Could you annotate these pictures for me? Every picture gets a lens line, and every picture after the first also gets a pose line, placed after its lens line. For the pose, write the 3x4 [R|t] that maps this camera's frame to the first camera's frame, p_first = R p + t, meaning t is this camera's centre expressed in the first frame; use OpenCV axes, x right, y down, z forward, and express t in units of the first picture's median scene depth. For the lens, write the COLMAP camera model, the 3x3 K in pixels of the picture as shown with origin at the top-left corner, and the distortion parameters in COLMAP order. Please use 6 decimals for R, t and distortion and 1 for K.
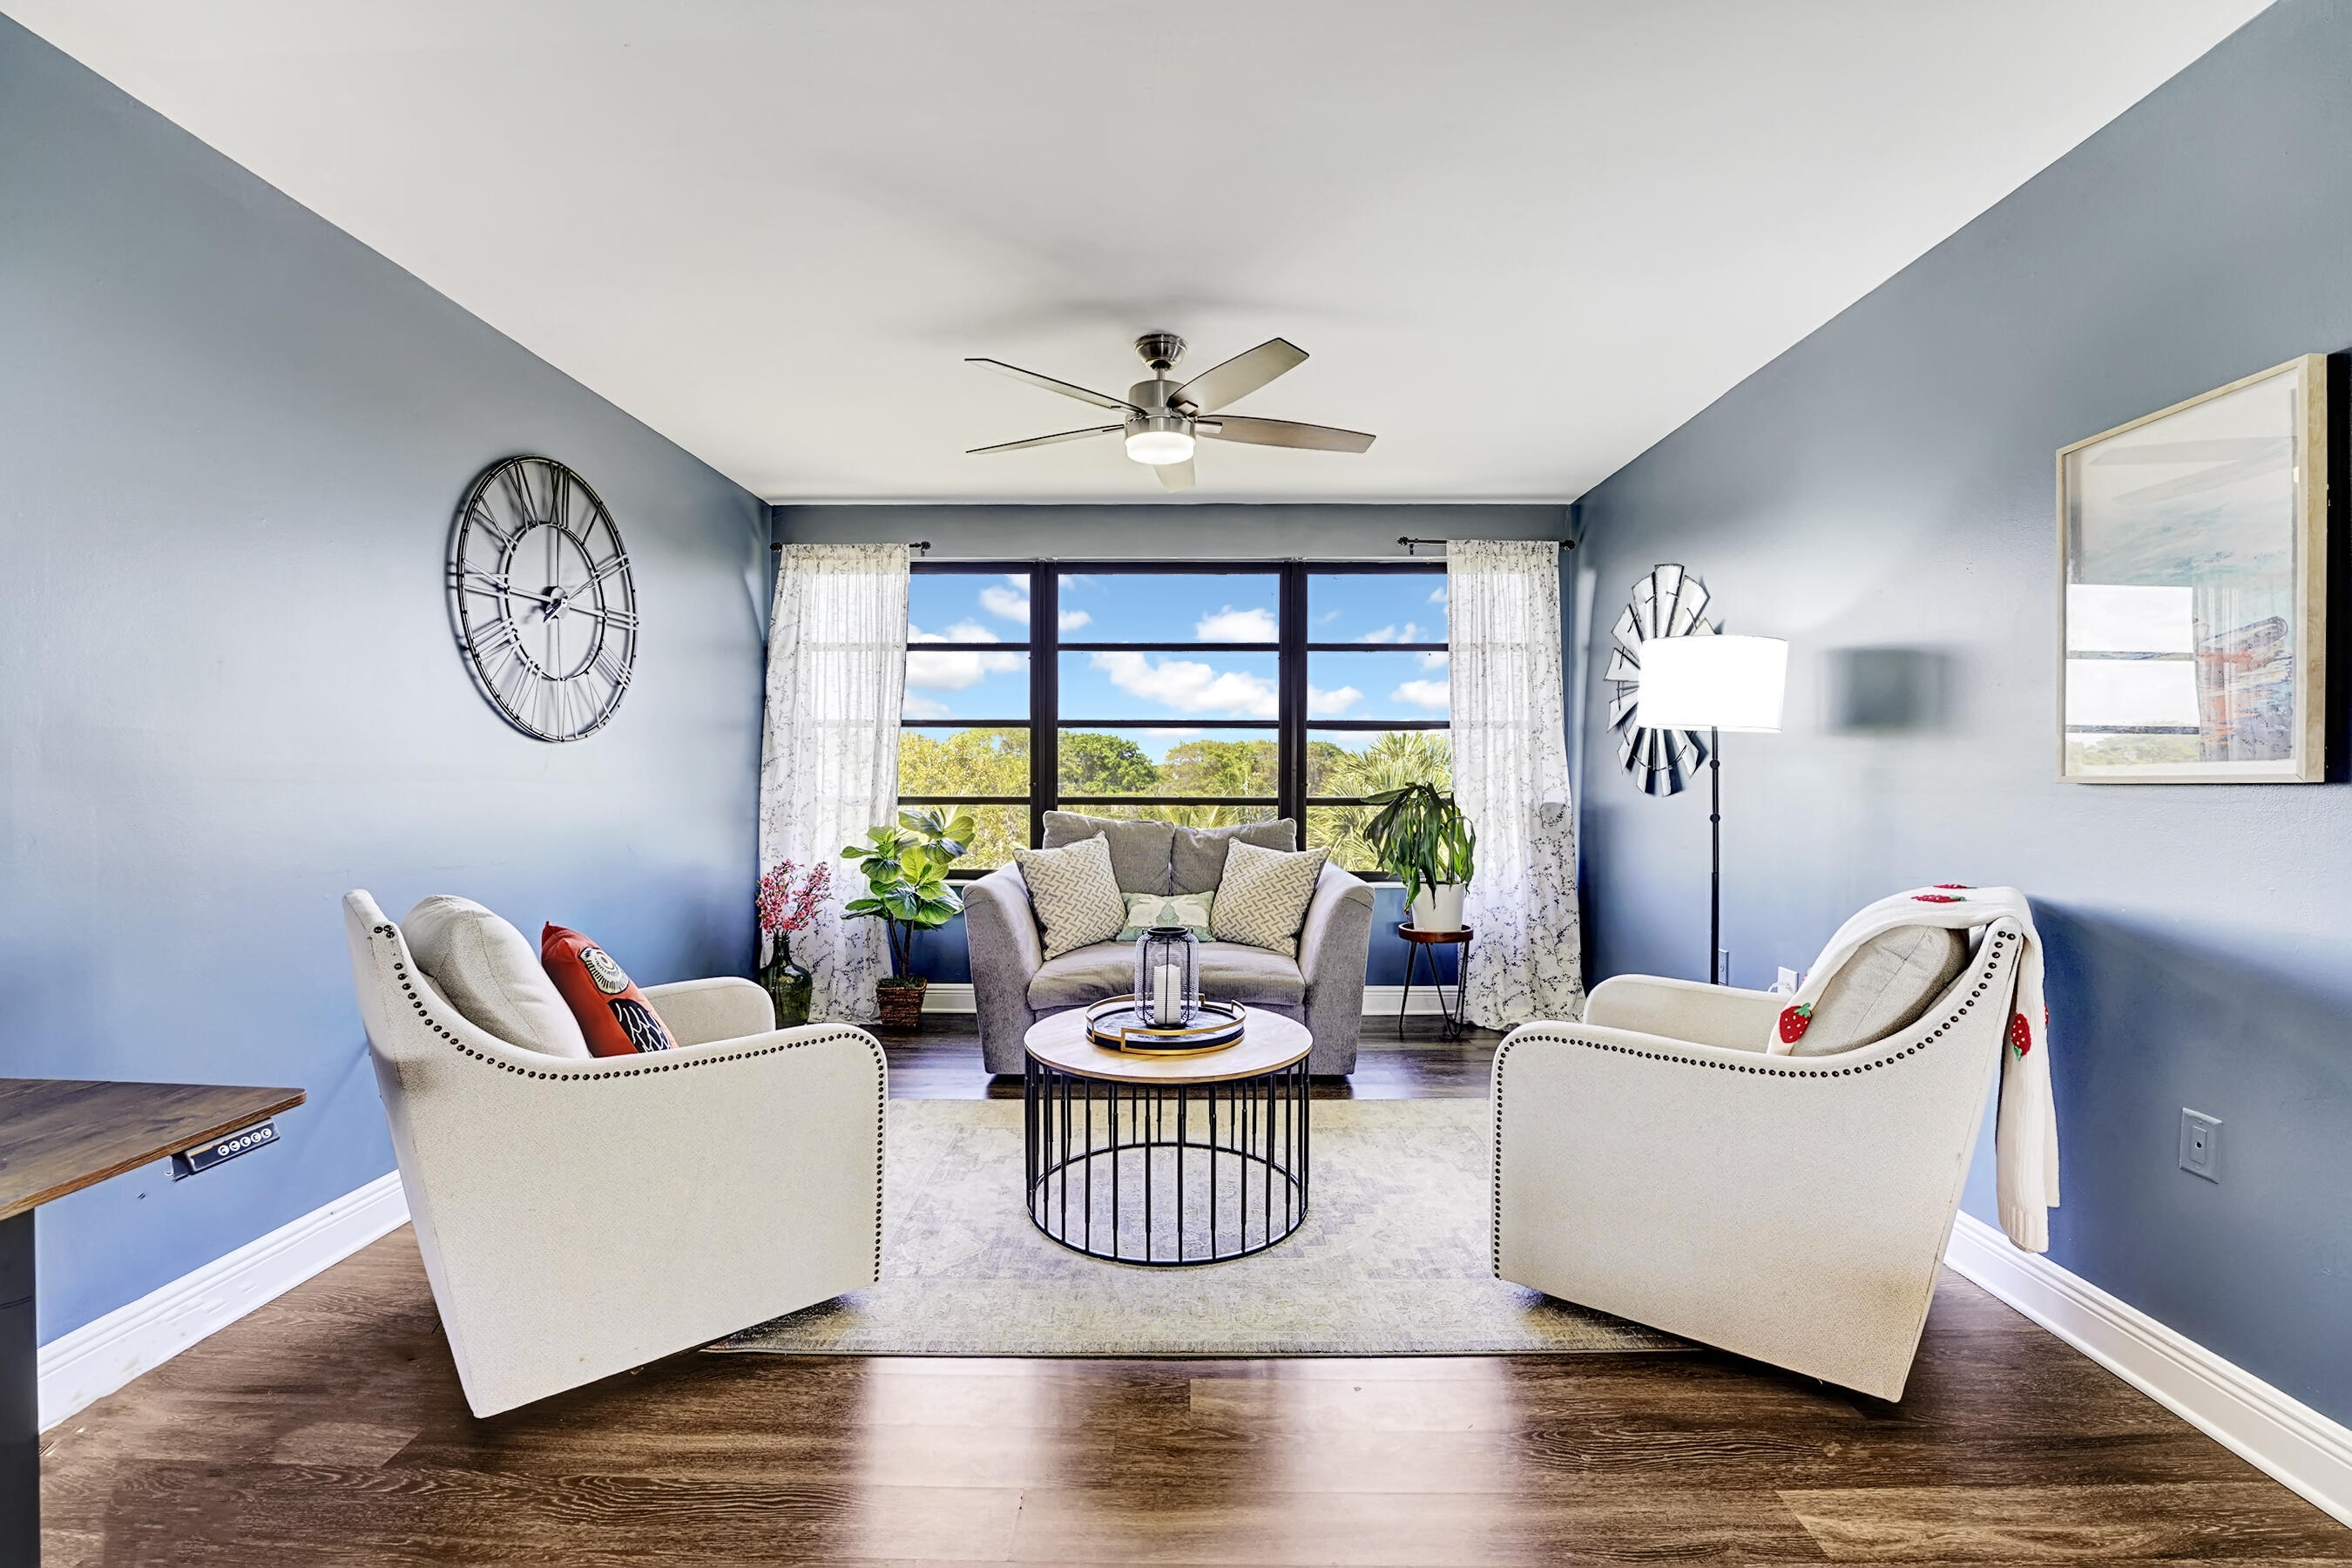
lens RADIAL K [[984.5, 0, 1196.6], [0, 984.5, 779.9], [0, 0, 1]] dist [-0.024997, 0.004142]
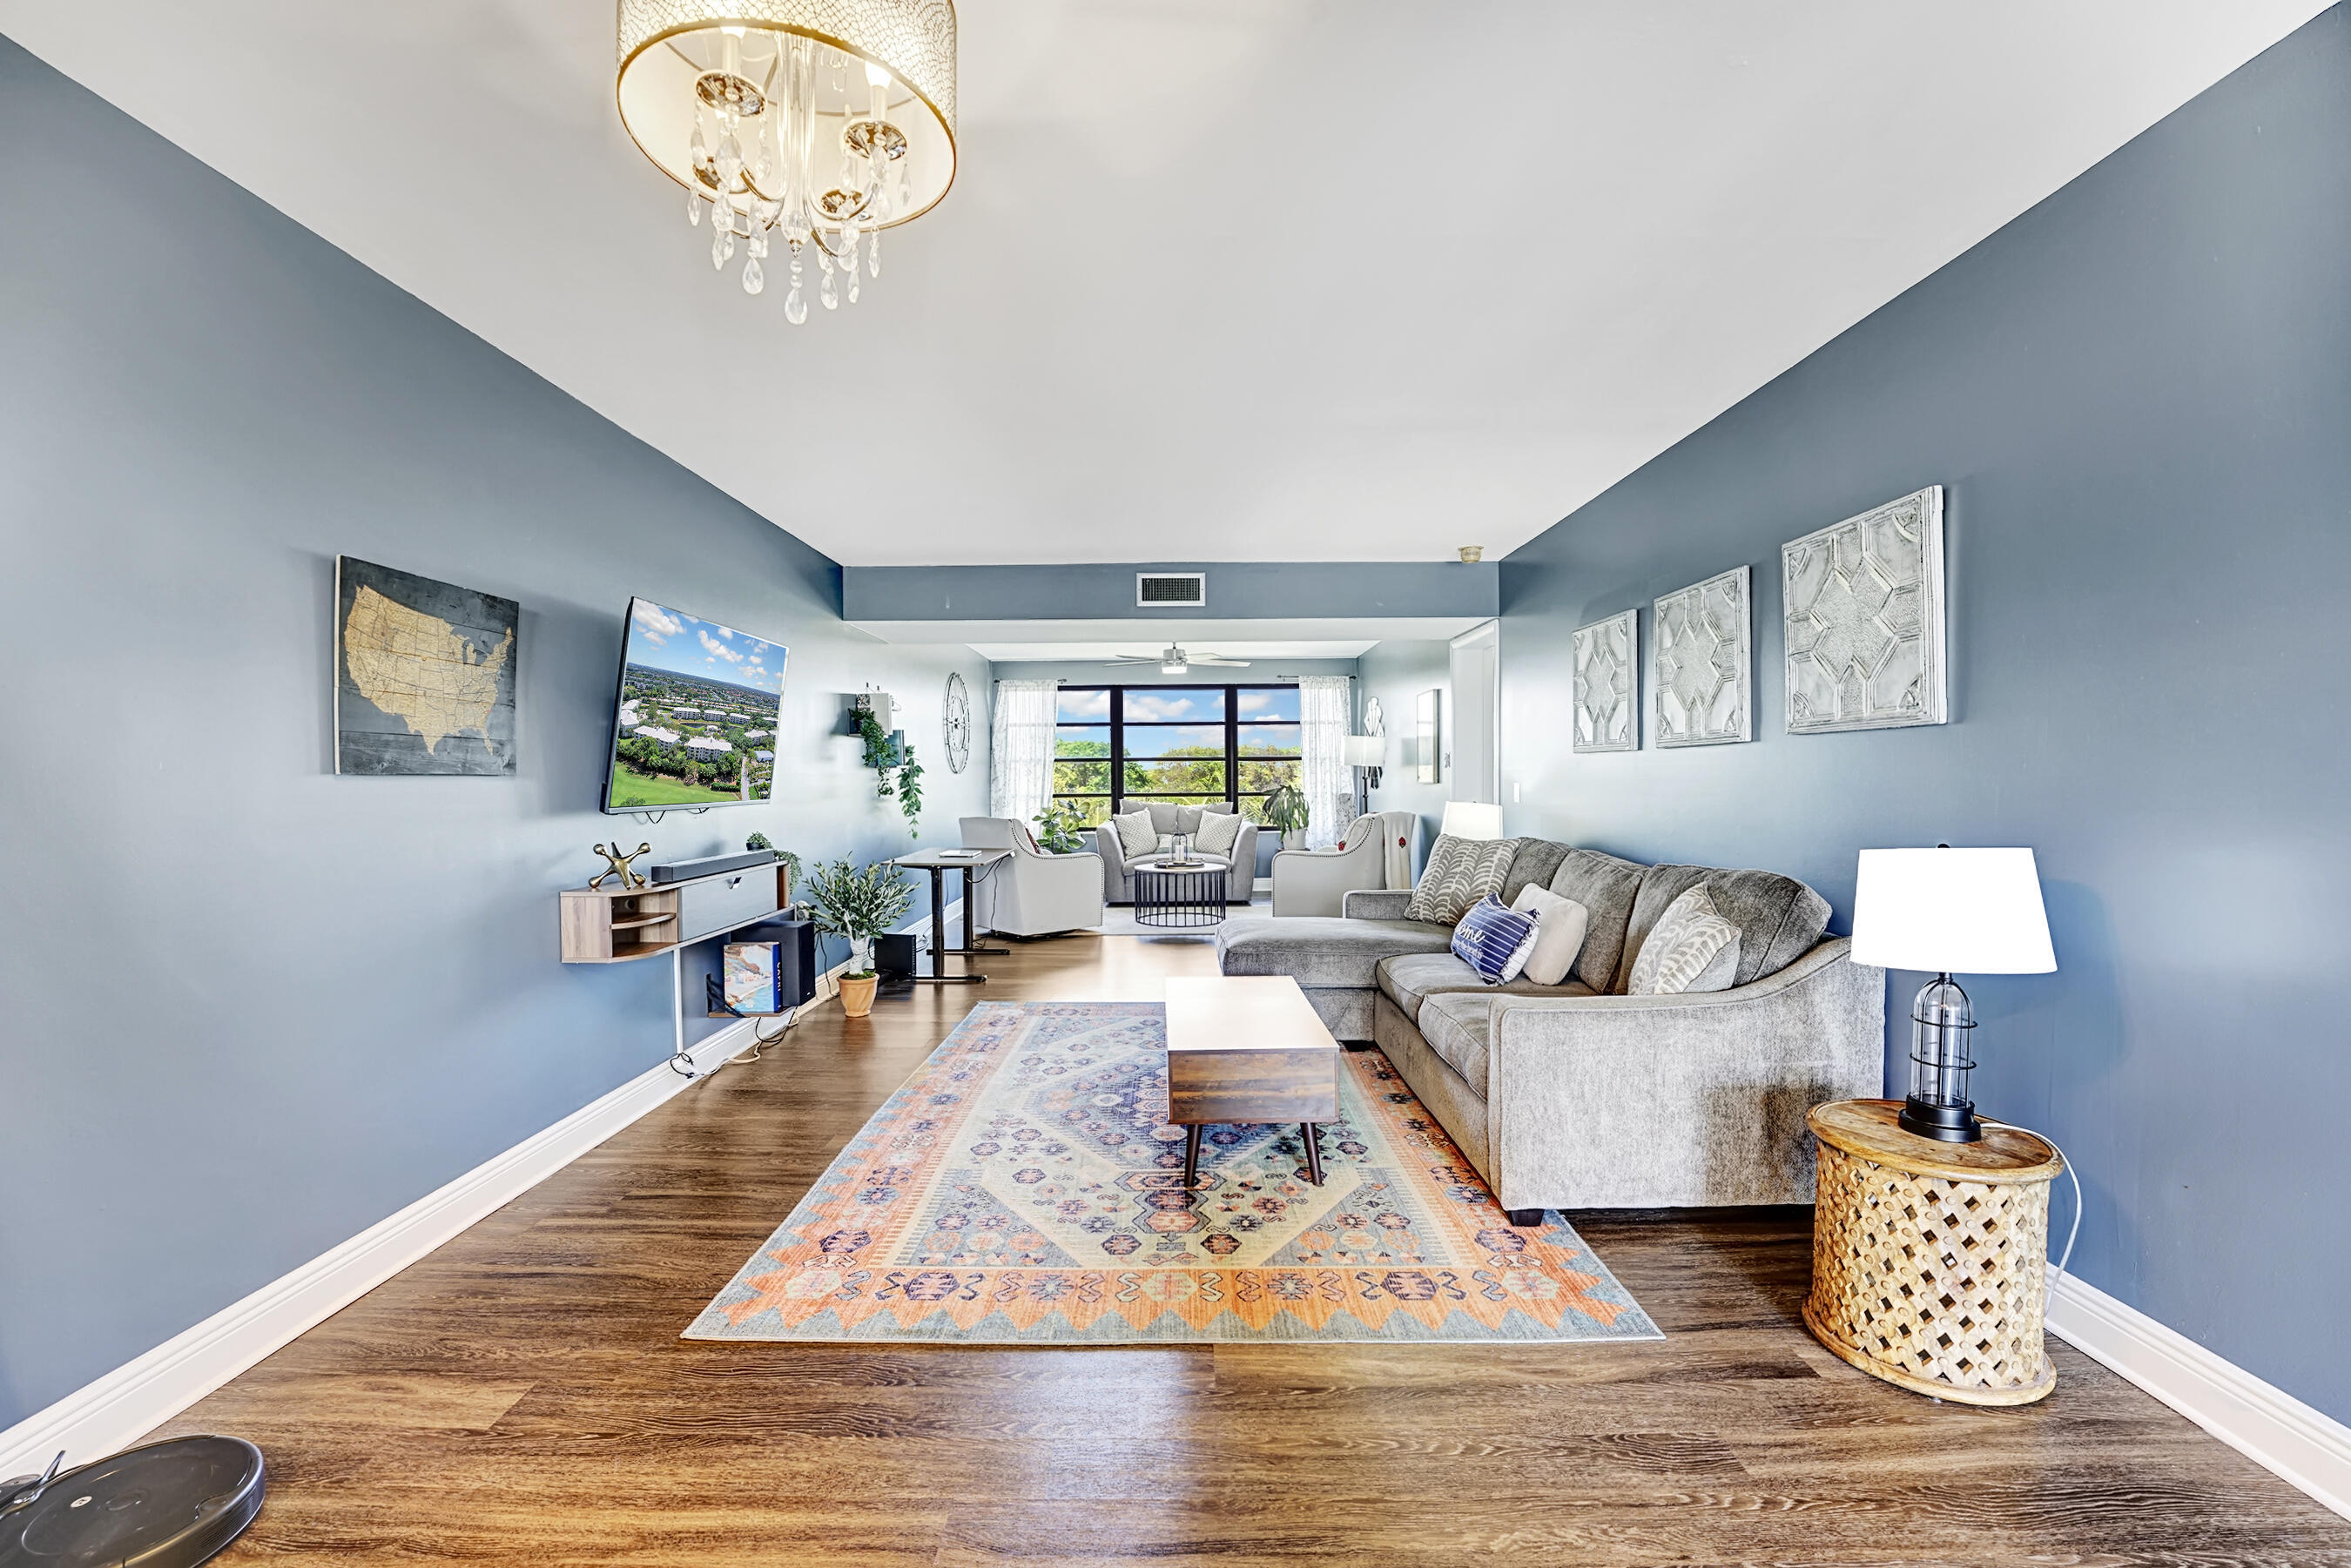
lens RADIAL K [[984.1, 0, 1172.1], [0, 984.1, 787.9], [0, 0, 1]] dist [-0.024997, 0.004142]
pose [[0.999924, -0.010508, -0.006409, -0.022056], [0.010553, 0.999919, 0.007112, -0.009460], [0.006334, -0.007180, 0.999954, -1.276991]]
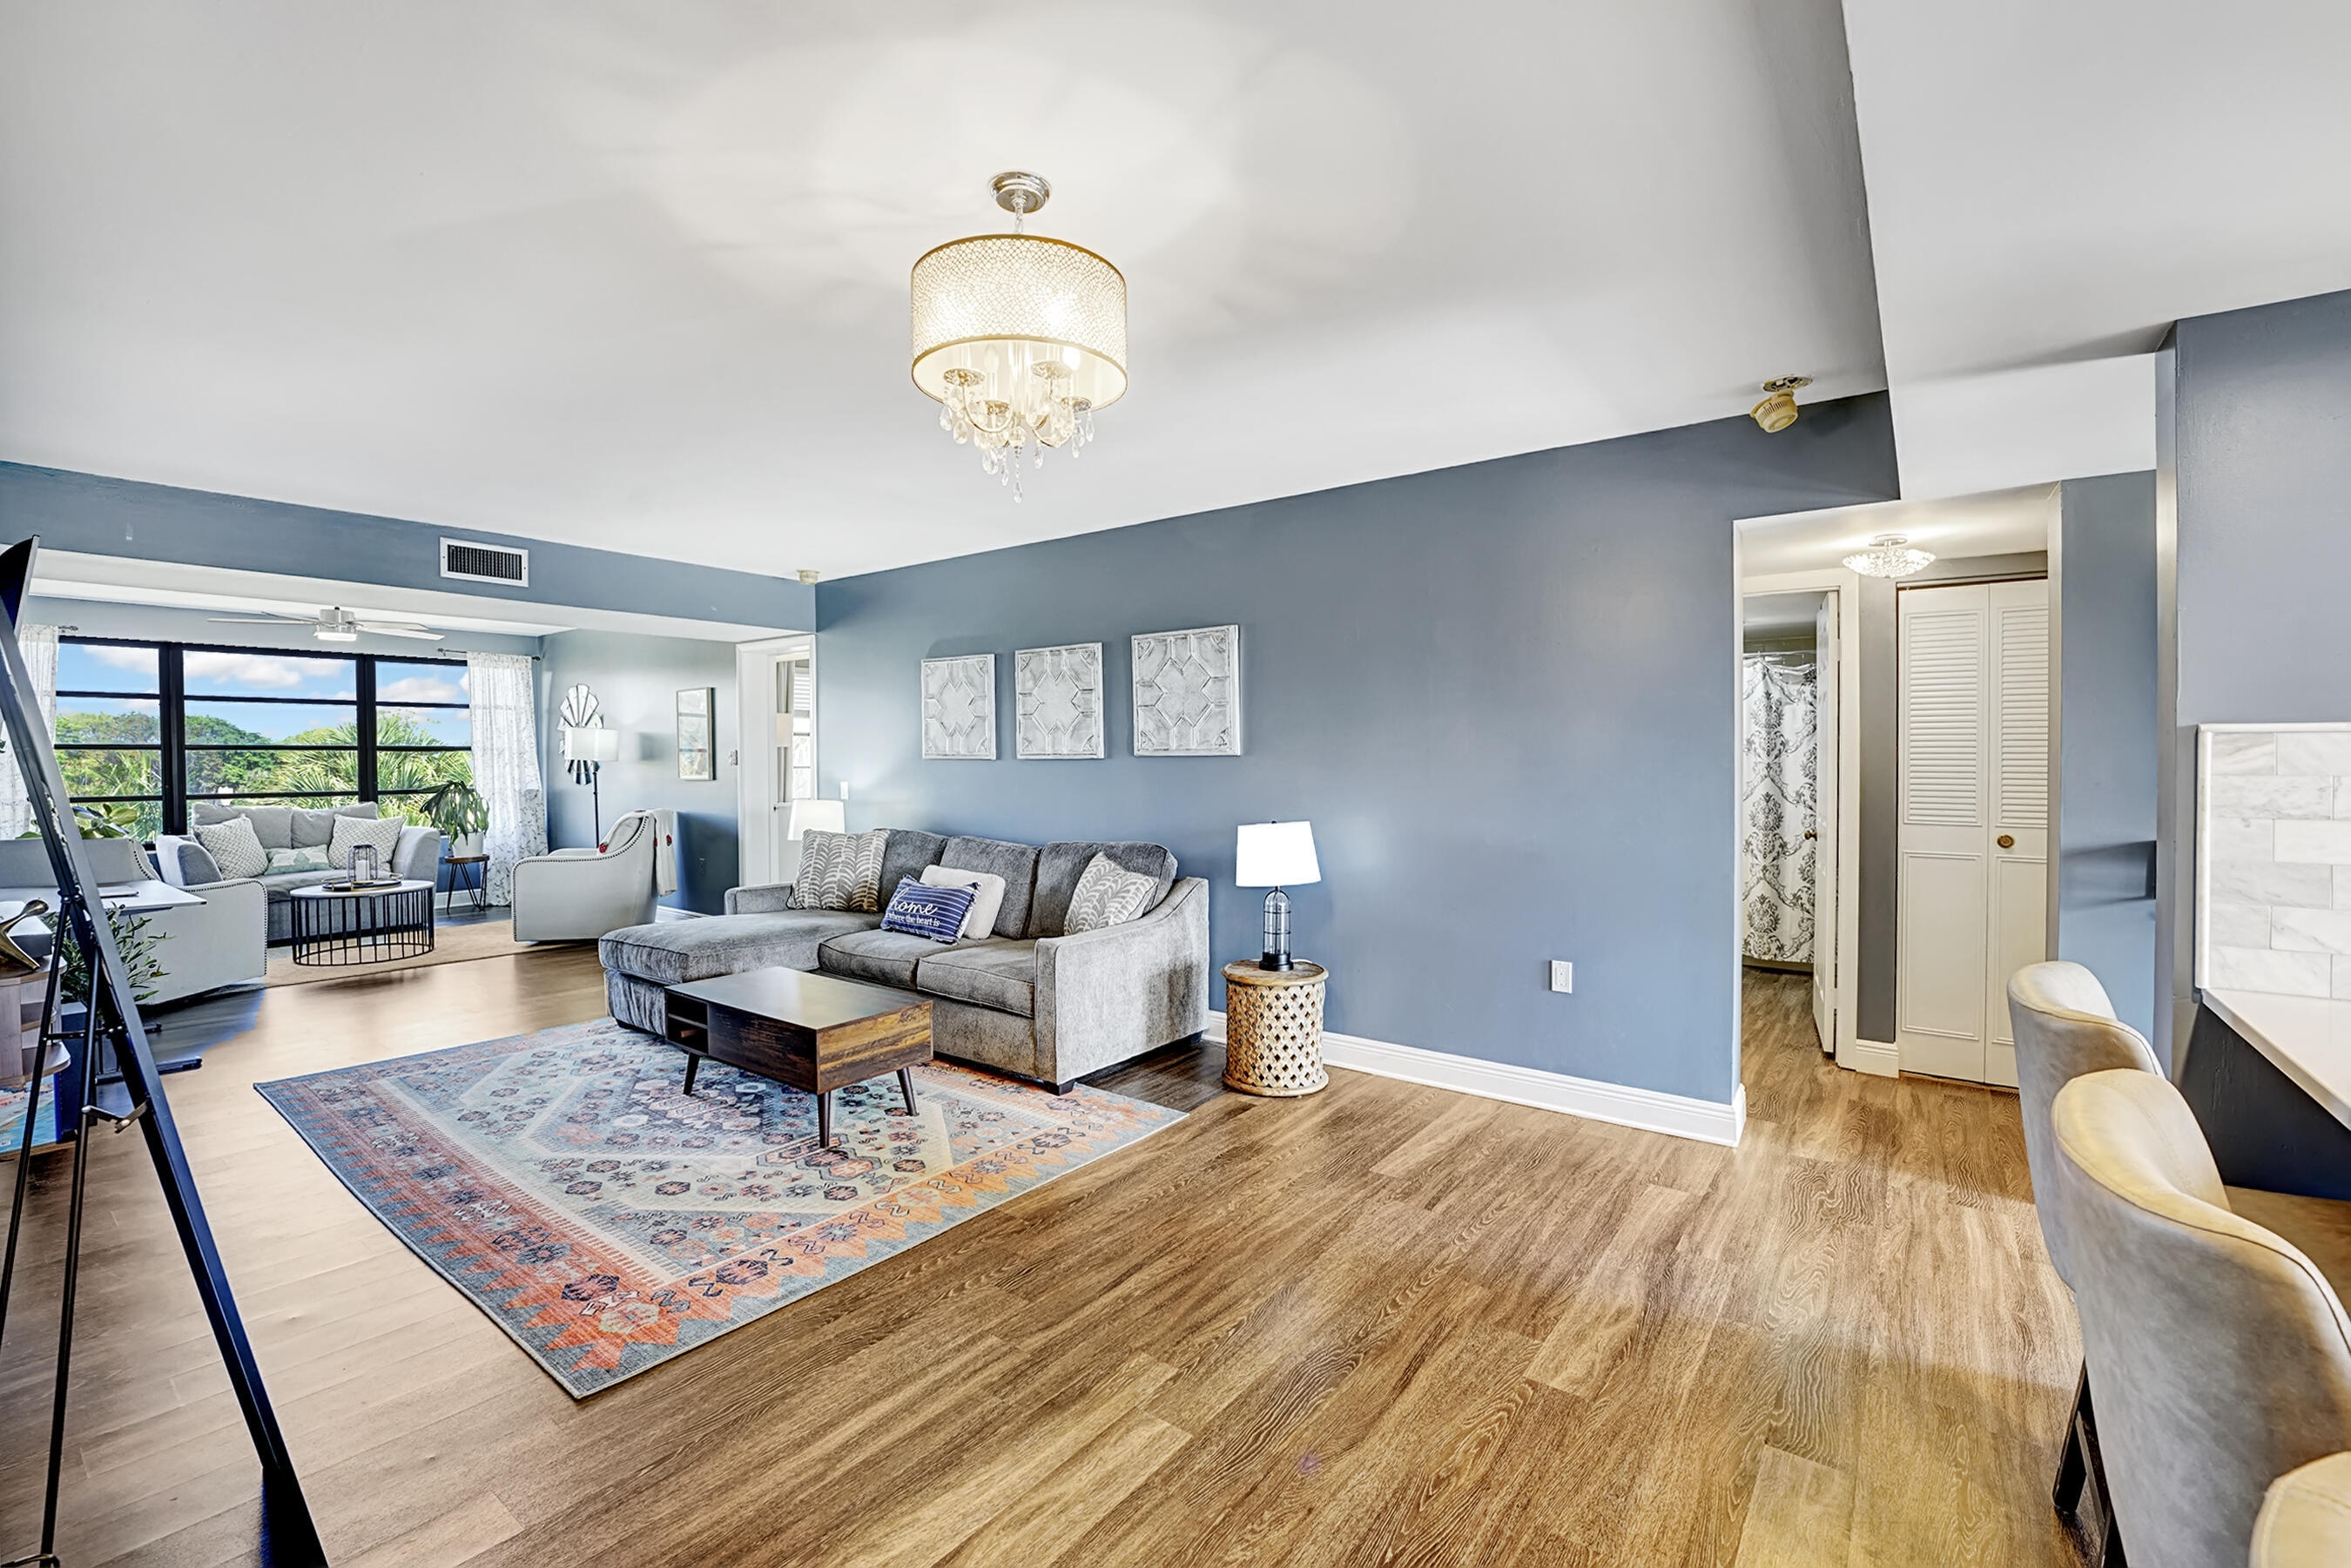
lens RADIAL K [[984.1, 0, 1210.5], [0, 984.1, 763.4], [0, 0, 1]] dist [-0.024997, 0.004142]
pose [[0.591804, -0.007303, 0.806049, -0.428010], [0.004599, 0.999973, 0.005684, -0.034824], [-0.806069, 0.000343, 0.591821, -1.305753]]
